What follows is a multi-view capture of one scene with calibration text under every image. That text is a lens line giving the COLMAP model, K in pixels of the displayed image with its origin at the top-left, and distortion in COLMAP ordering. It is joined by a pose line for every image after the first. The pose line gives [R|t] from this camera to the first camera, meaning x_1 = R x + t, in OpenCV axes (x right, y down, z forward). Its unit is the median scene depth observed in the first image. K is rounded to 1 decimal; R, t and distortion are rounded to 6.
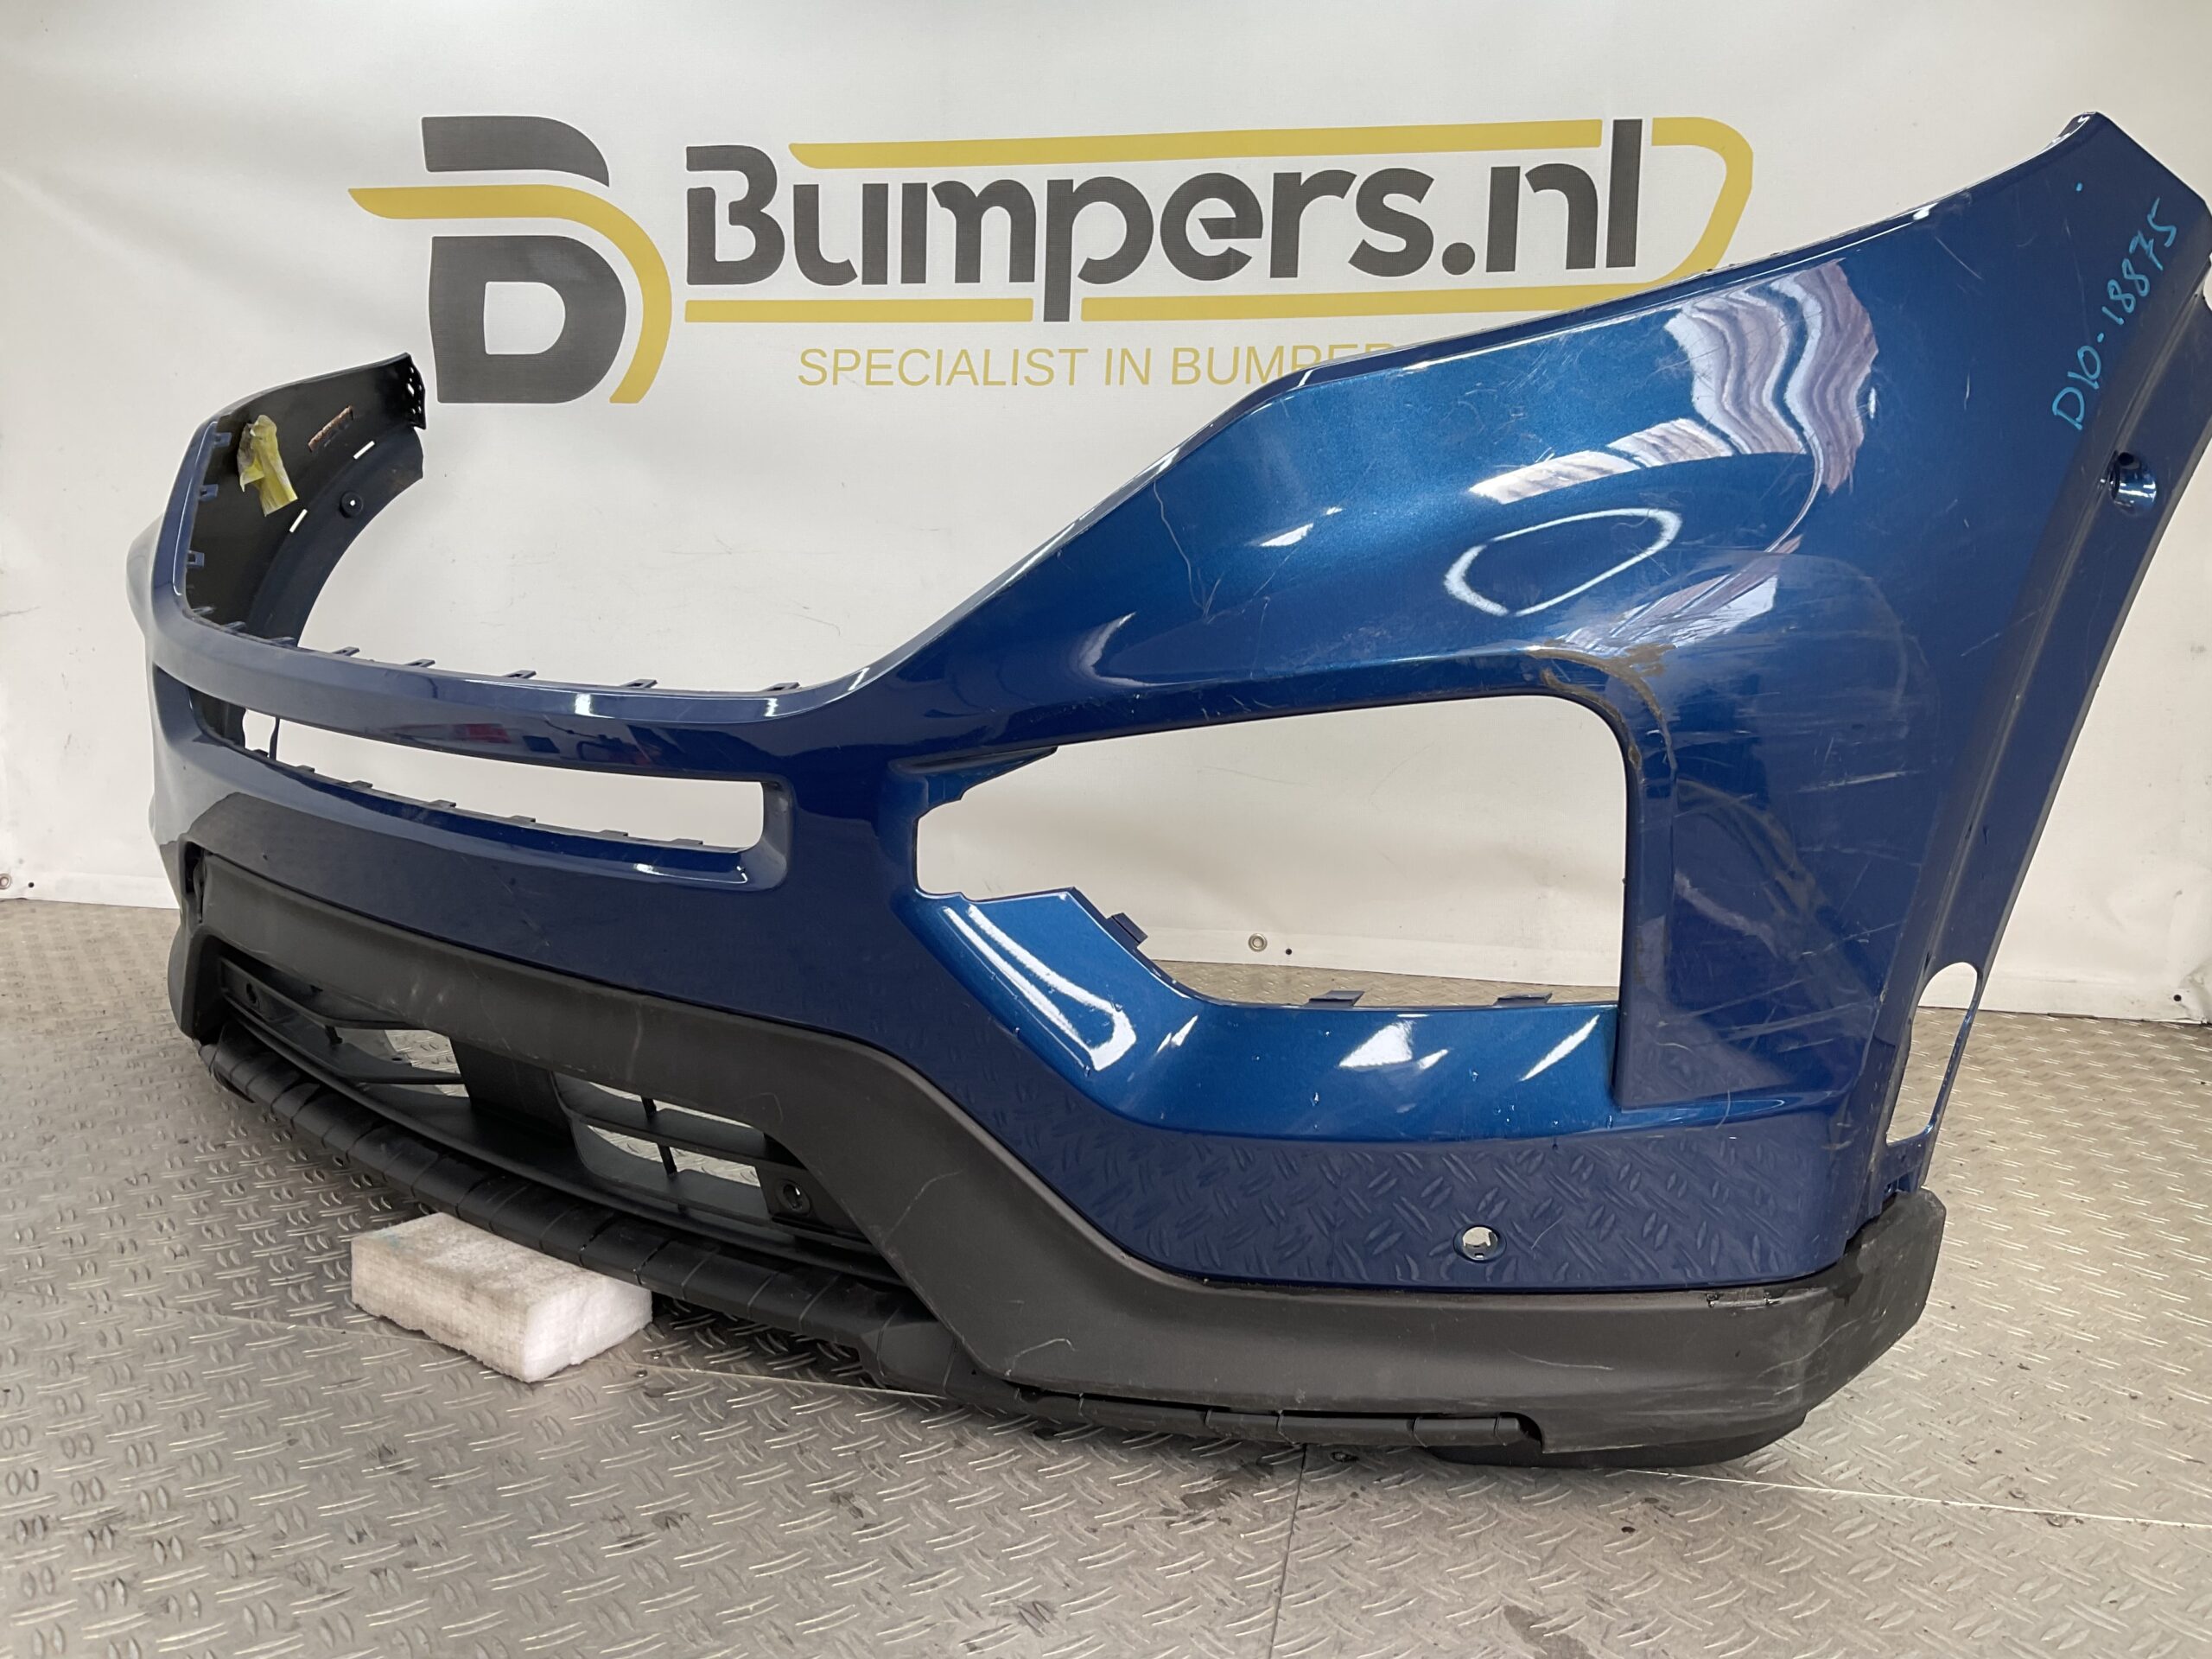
lens RADIAL K [[1857.1, 0, 1111.1], [0, 1857.1, 819.3], [0, 0, 1]] dist [0.065650, -0.117331]
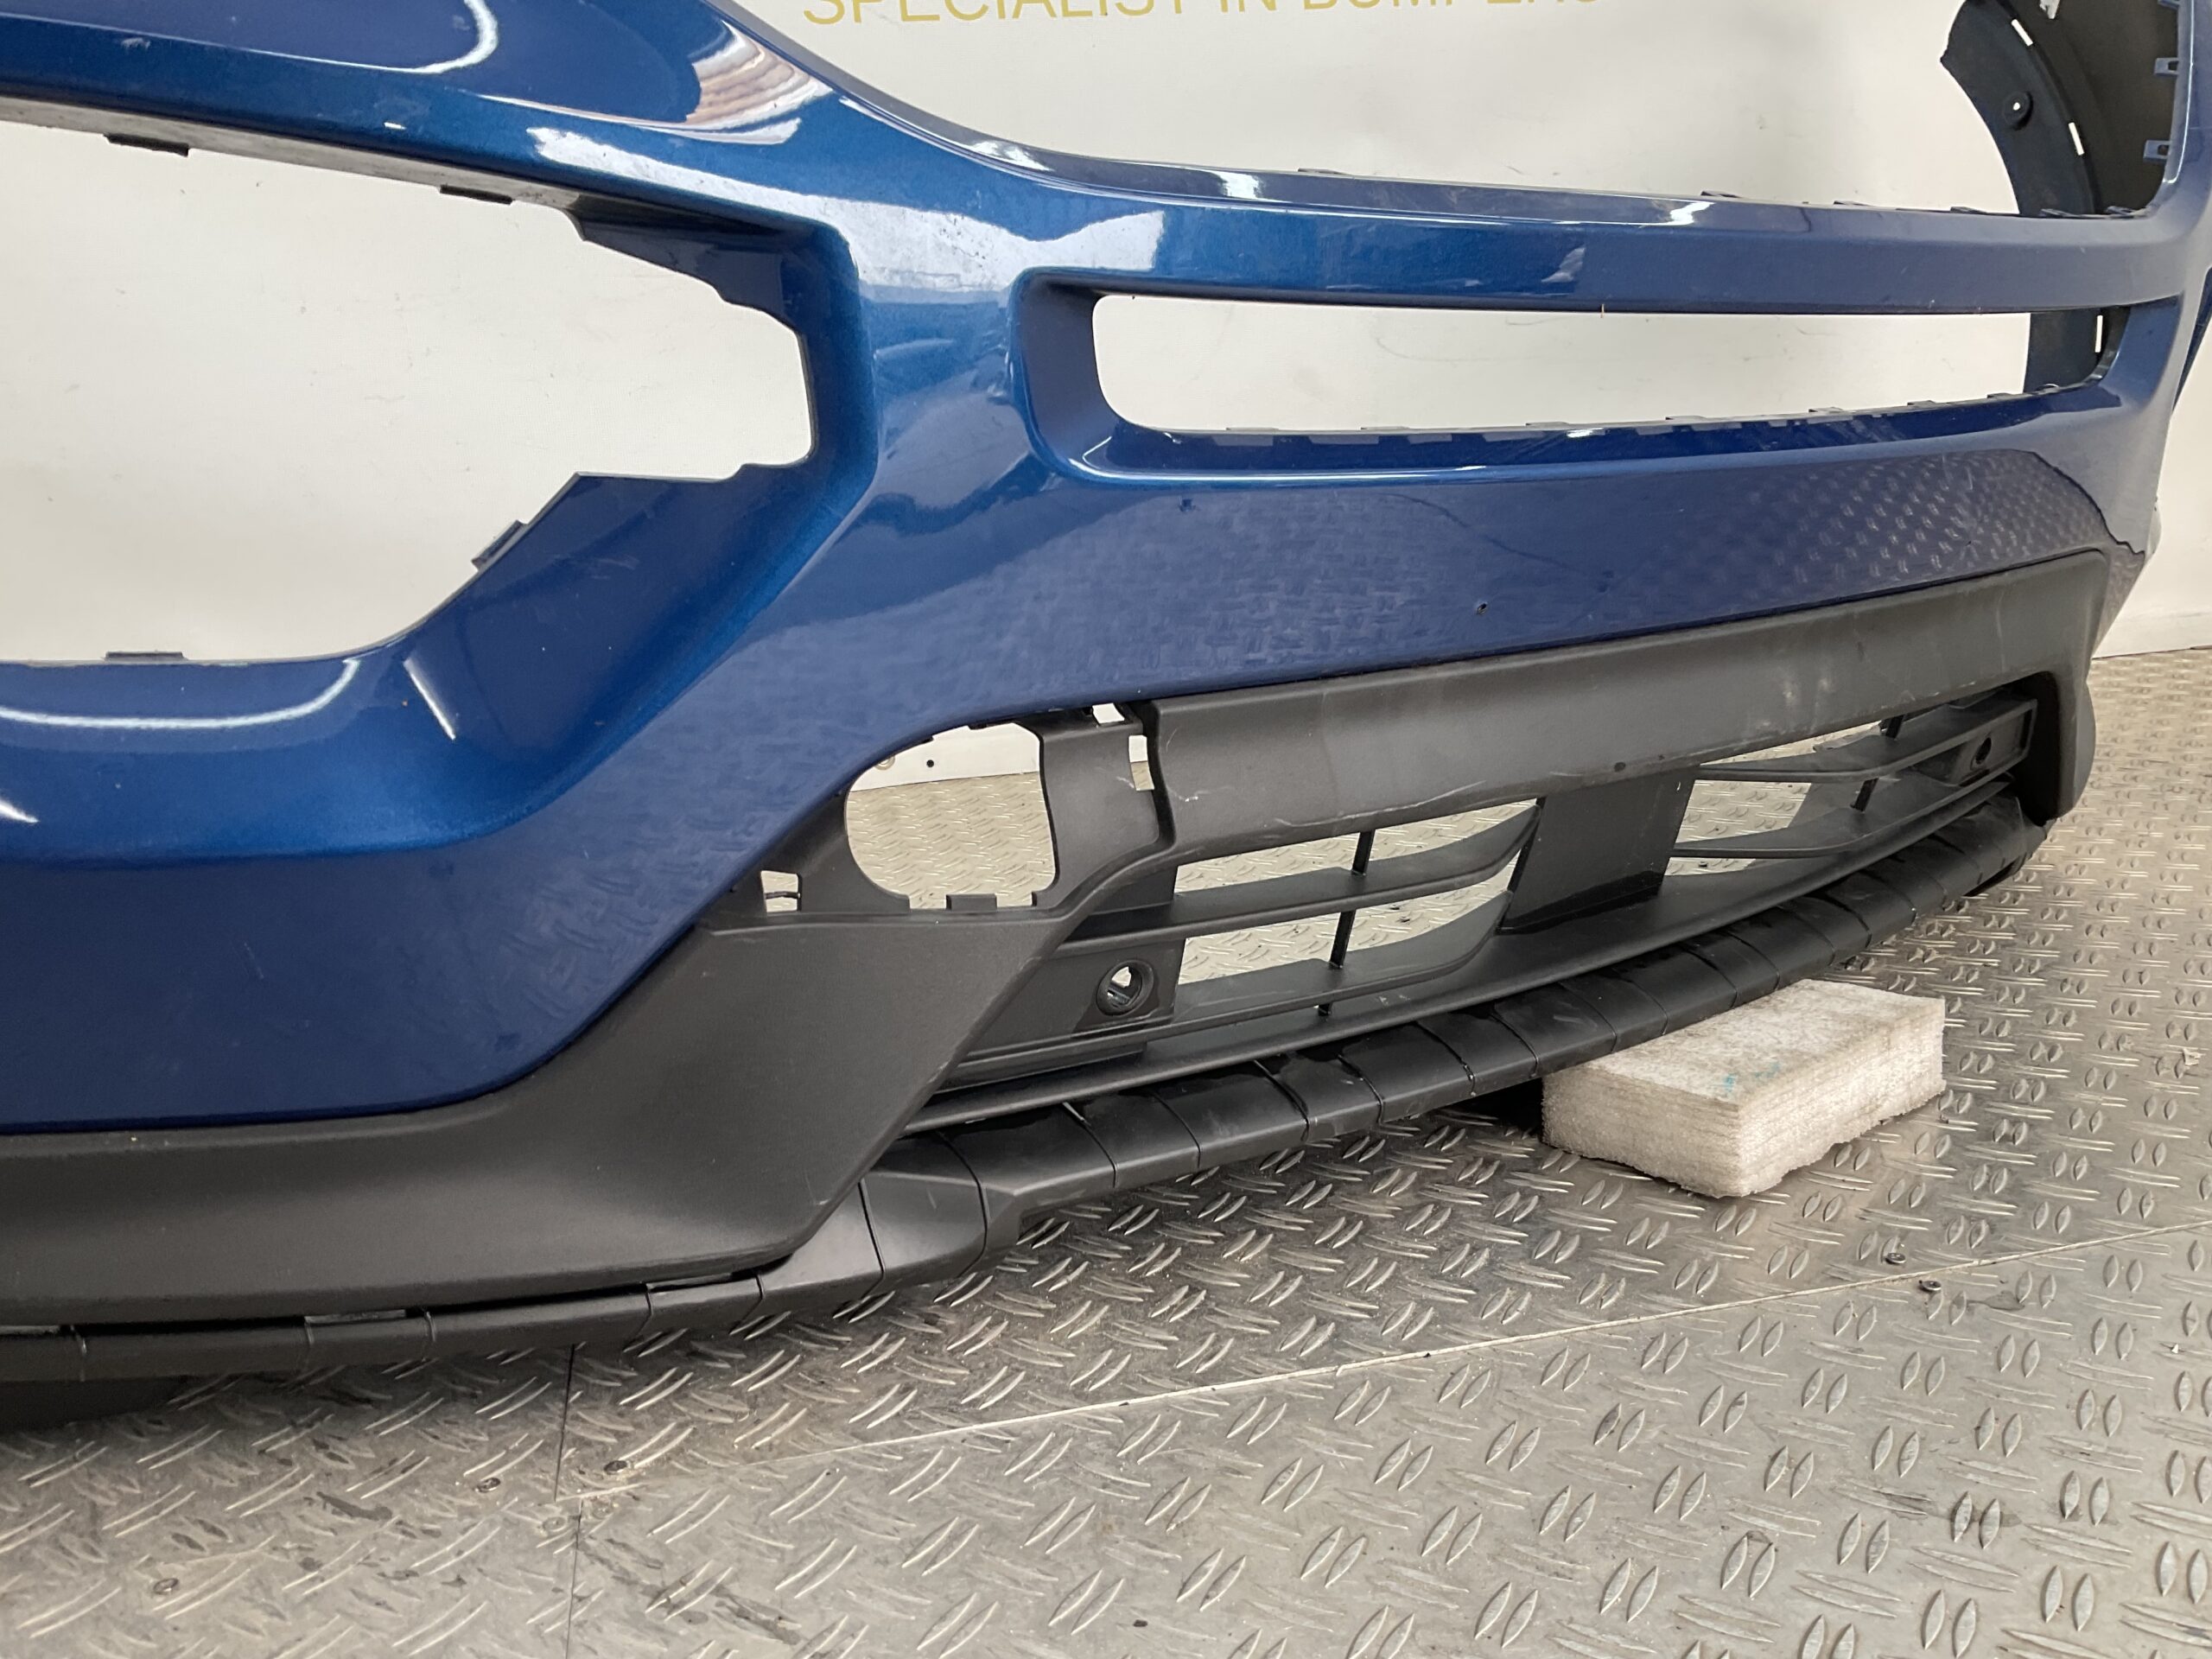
lens RADIAL K [[1831.6, 0, 1106.0], [0, 1831.6, 829.5], [0, 0, 1]] dist [0.103379, -0.193714]
pose [[0.910122, -0.167876, 0.378808, -0.684209], [0.140726, 0.985139, 0.098474, 0.036883], [-0.389710, -0.036315, 0.920221, 0.494805]]
